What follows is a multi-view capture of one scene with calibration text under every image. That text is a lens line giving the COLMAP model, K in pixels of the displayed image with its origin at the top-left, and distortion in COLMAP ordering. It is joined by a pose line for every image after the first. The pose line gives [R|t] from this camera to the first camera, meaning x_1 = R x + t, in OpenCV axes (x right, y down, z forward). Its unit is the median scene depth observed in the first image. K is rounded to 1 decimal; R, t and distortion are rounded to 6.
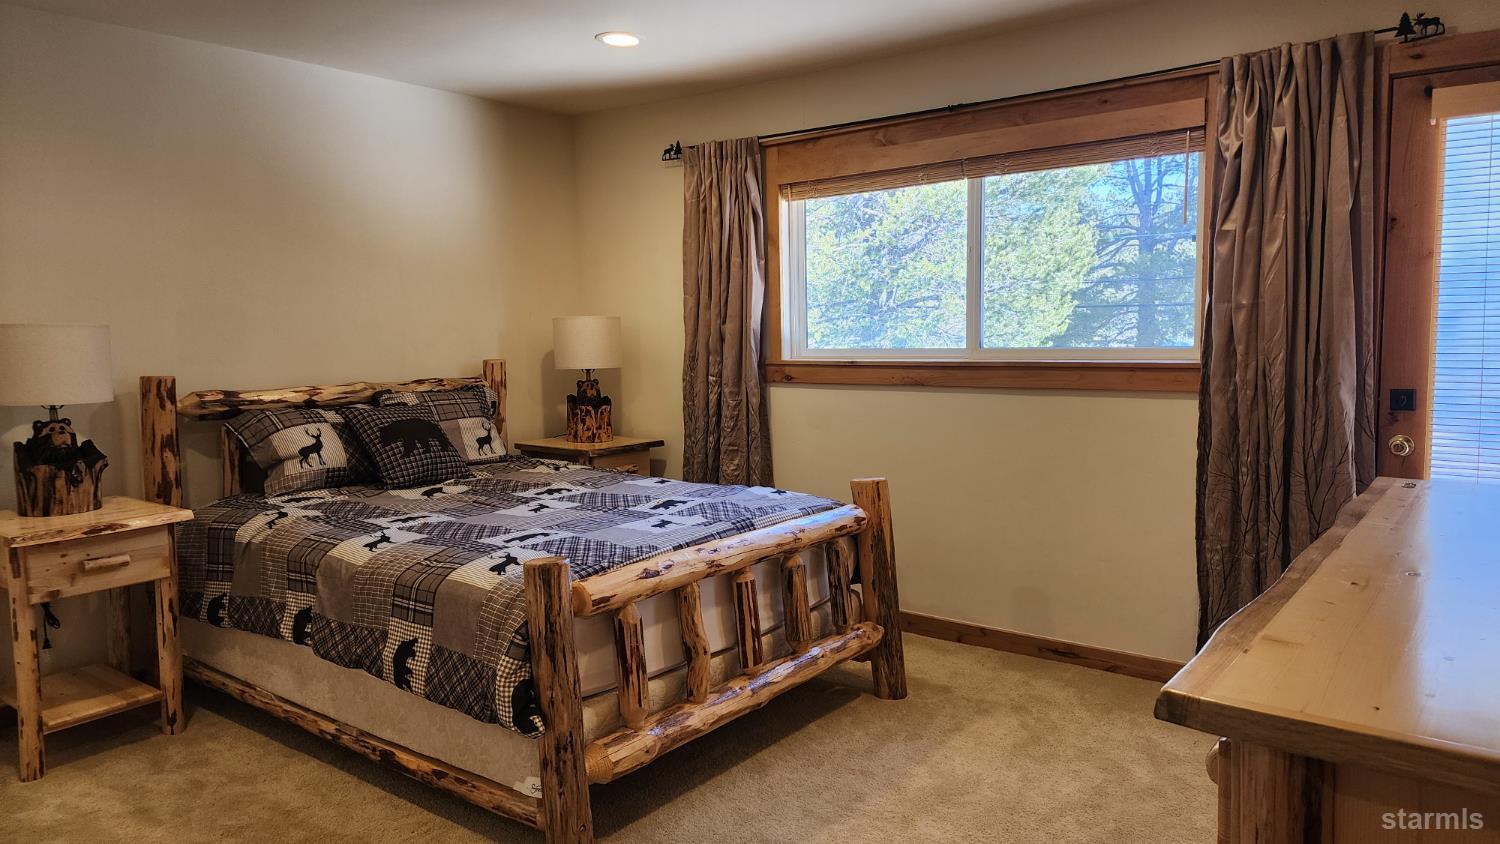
lens RADIAL K [[995.8, 0, 742.2], [0, 995.8, 411.9], [0, 0, 1]] dist [0.070797, -0.055890]
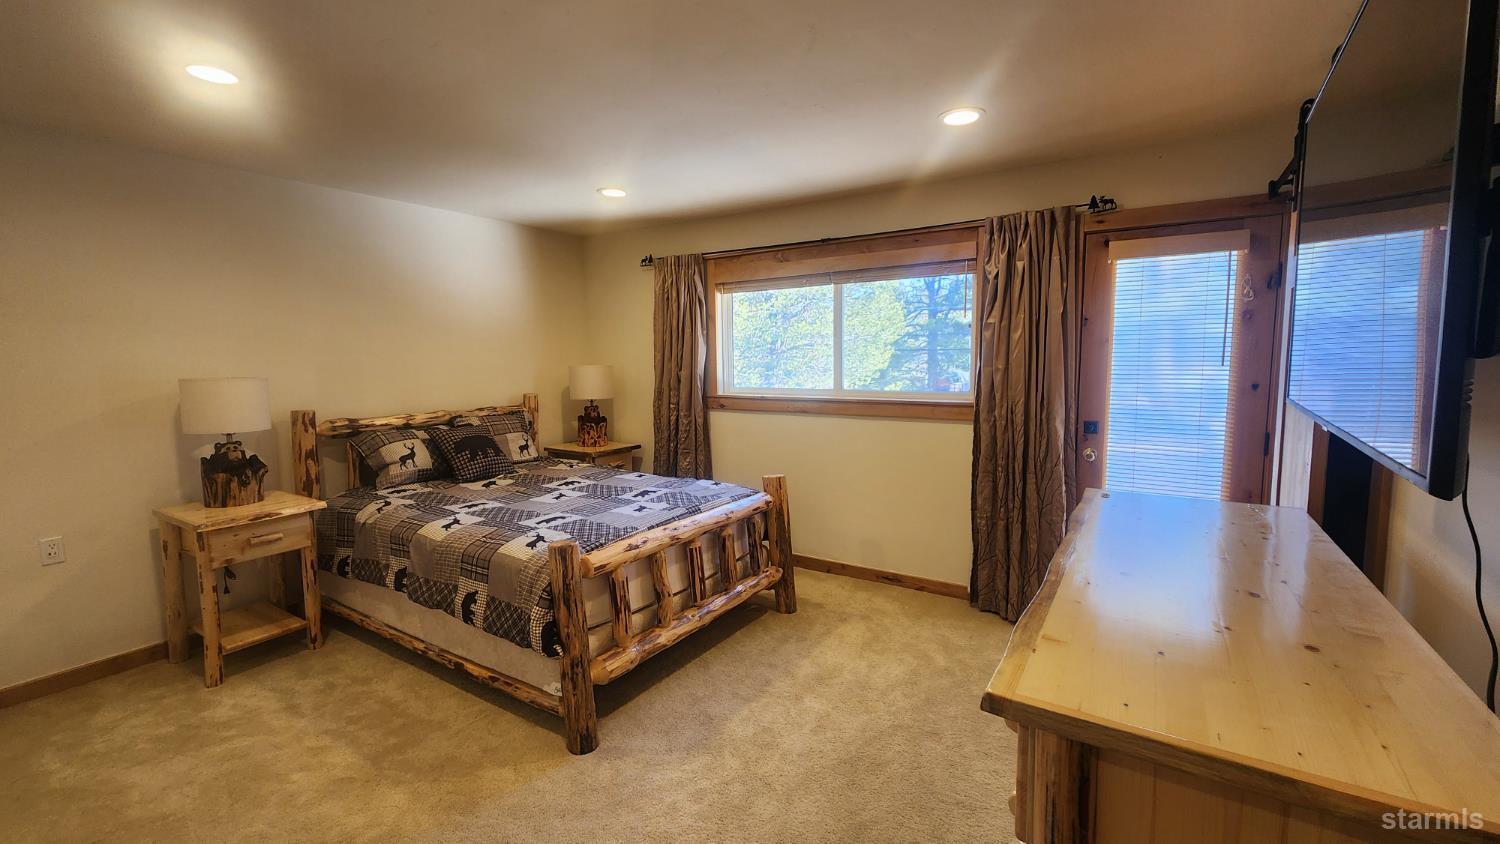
lens RADIAL K [[616.9, 0, 740.7], [0, 616.9, 415.3], [0, 0, 1]] dist [0.000580, 0.000014]
pose [[0.996696, -0.001486, 0.081205, -0.003478], [0.000976, 0.999980, 0.006323, -0.036821], [-0.081213, -0.006223, 0.996677, 0.038026]]
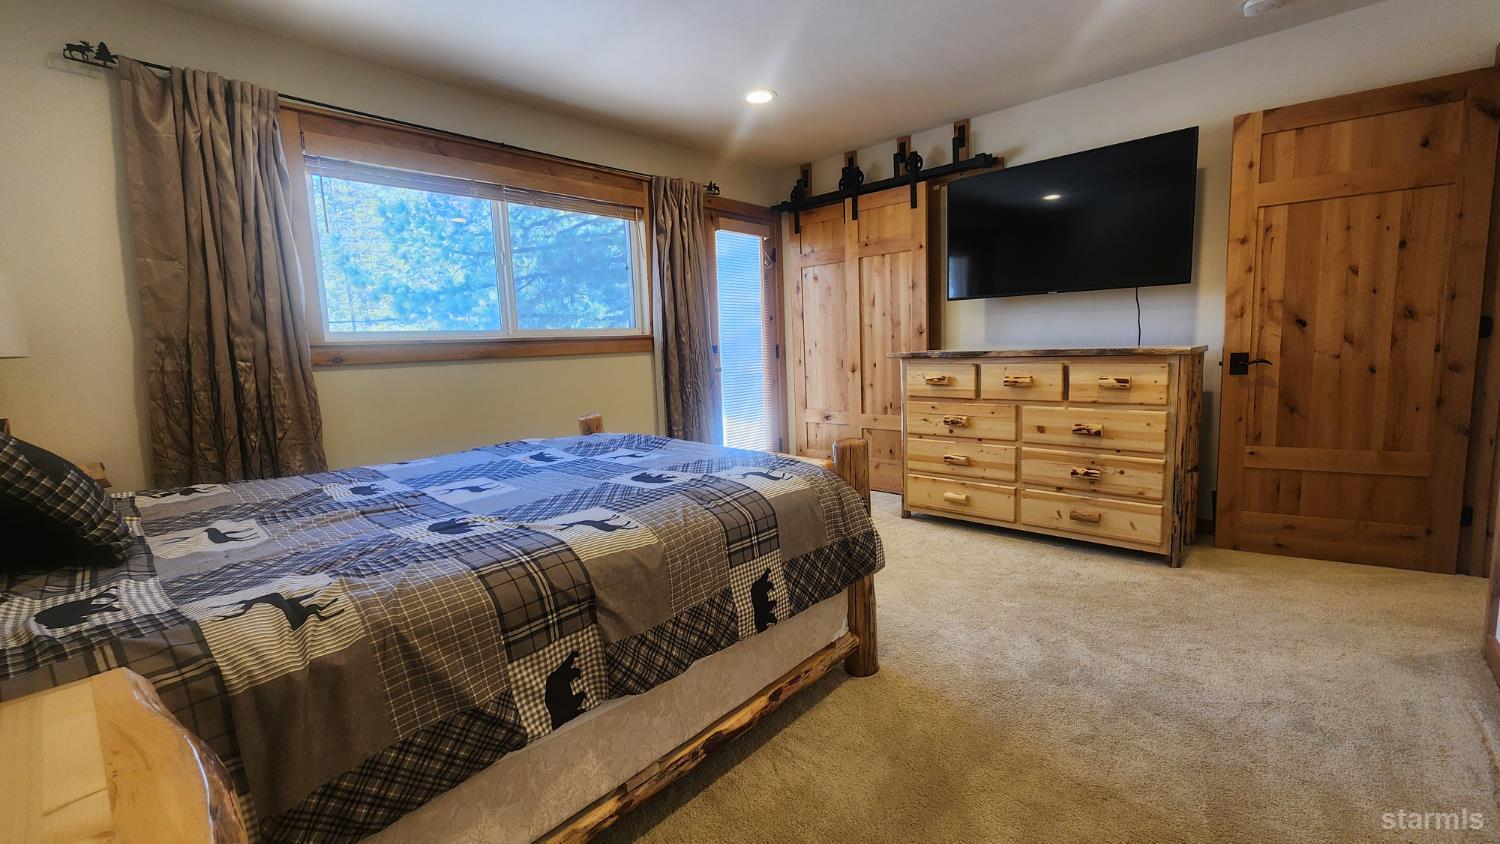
lens RADIAL K [[616.9, 0, 745.3], [0, 616.9, 414.4], [0, 0, 1]] dist [0.000580, 0.000014]
pose [[0.087293, -0.097526, 0.991397, -0.744791], [0.122599, 0.988683, 0.086464, 0.022509], [-0.988610, 0.113997, 0.098262, 0.790436]]
